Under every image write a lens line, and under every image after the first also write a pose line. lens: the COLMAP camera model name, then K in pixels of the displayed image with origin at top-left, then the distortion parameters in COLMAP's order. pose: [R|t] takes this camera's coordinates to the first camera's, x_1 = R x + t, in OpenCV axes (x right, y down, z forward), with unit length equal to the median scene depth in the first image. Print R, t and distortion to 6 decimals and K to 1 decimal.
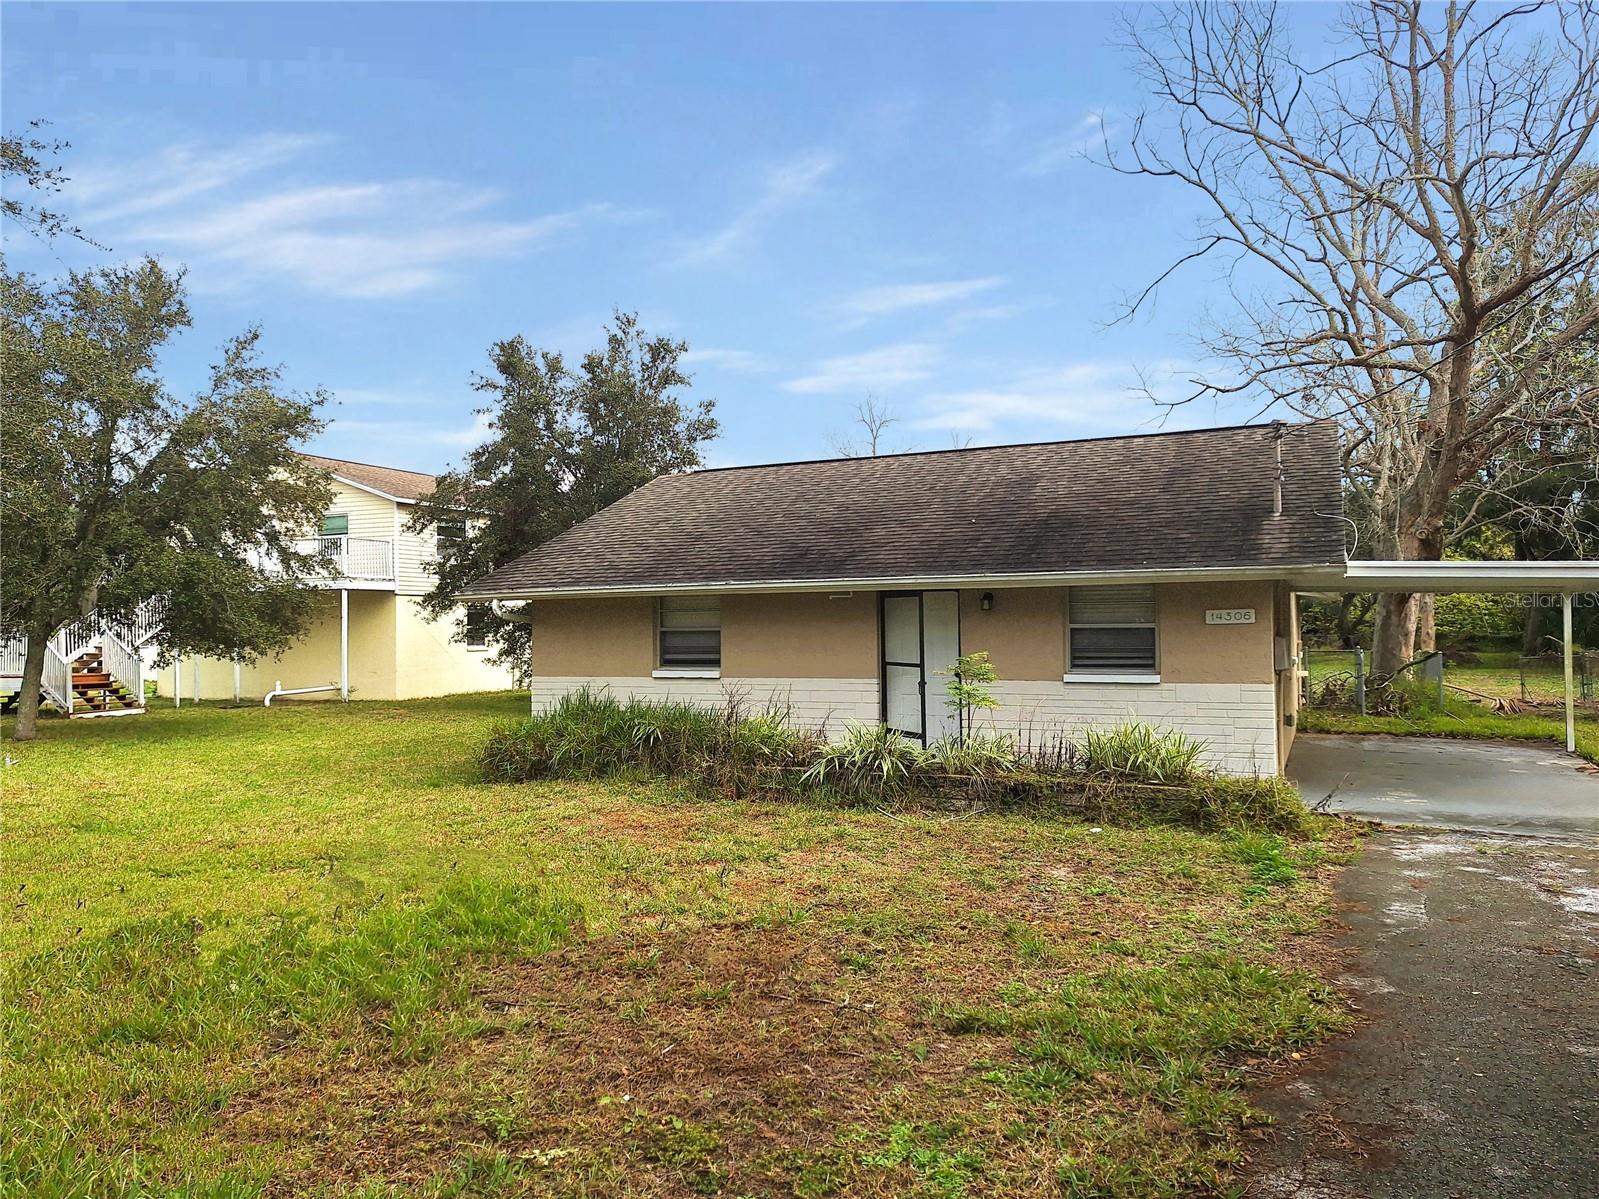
lens RADIAL K [[1094.0, 0, 807.6], [0, 1094.0, 608.6], [0, 0, 1]] dist [0.054334, -0.057580]
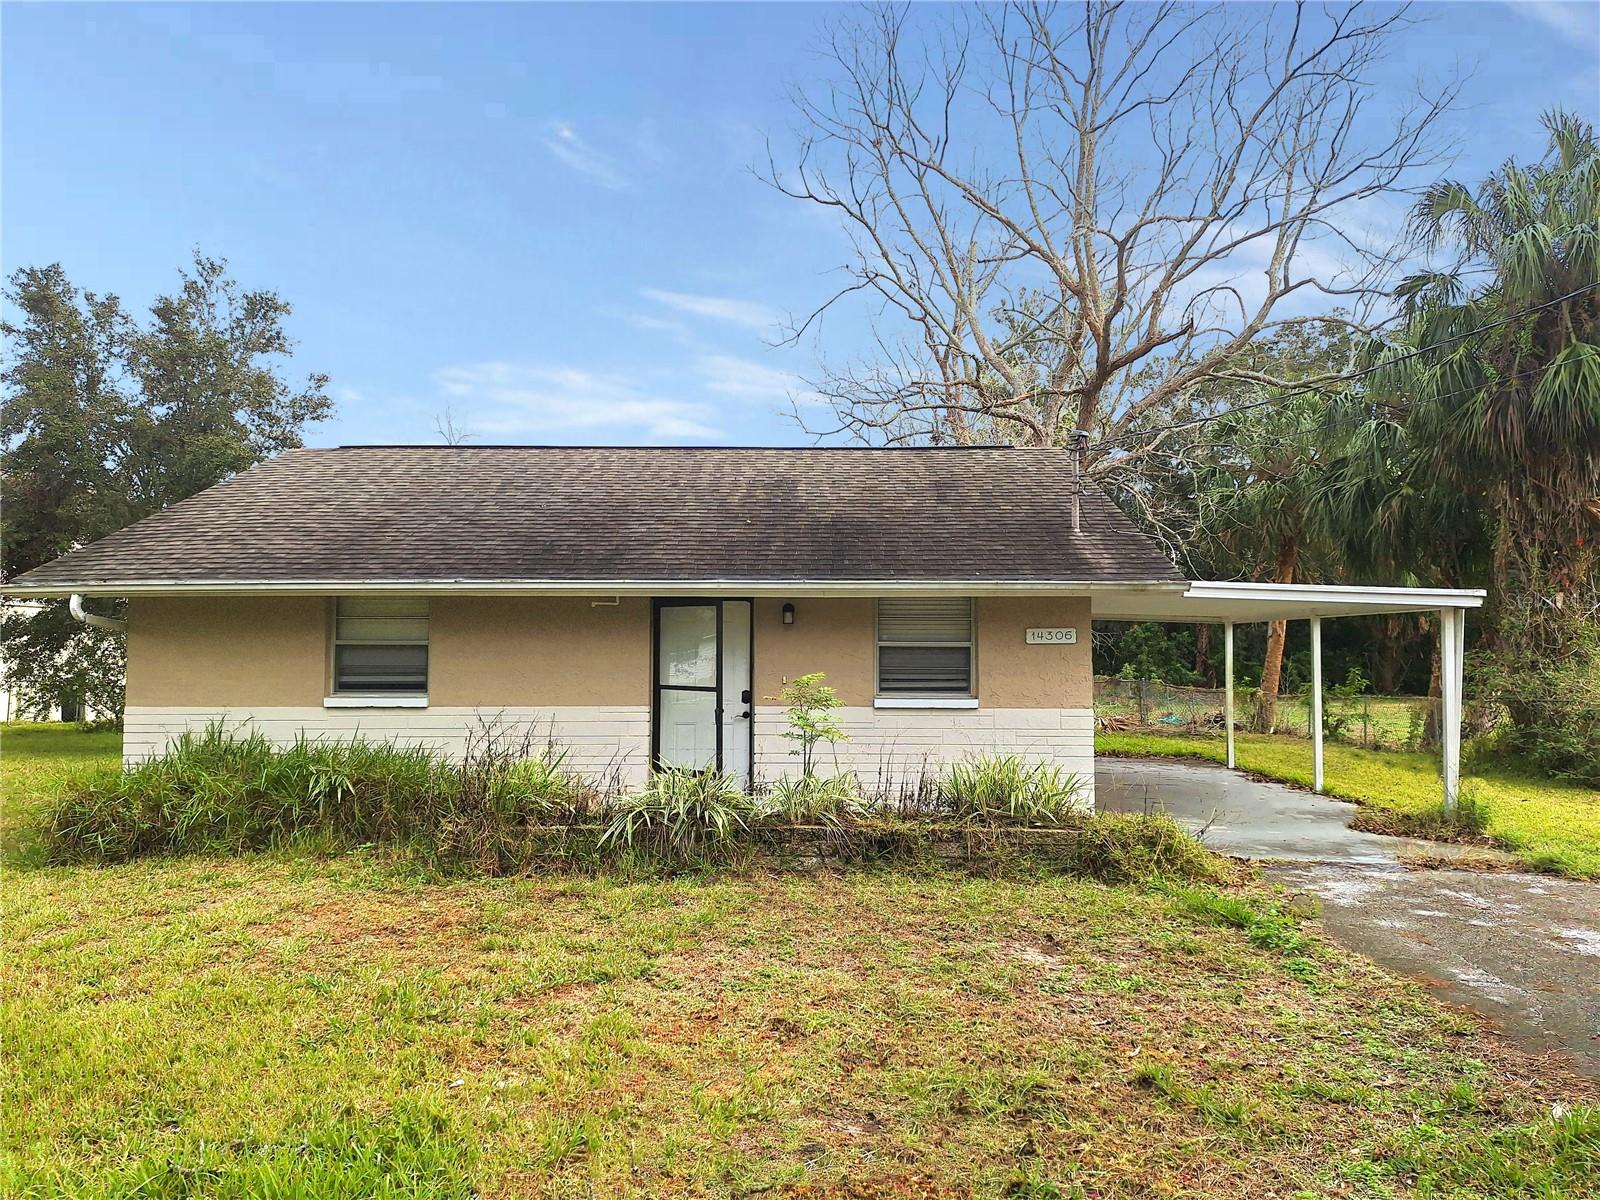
lens RADIAL K [[1094.7, 0, 843.3], [0, 1094.7, 604.1], [0, 0, 1]] dist [0.054334, -0.057580]
pose [[0.923050, 0.027901, 0.383667, -0.115746], [-0.018301, 0.999422, -0.028652, 0.009252], [-0.384244, 0.019426, 0.923027, 0.190752]]
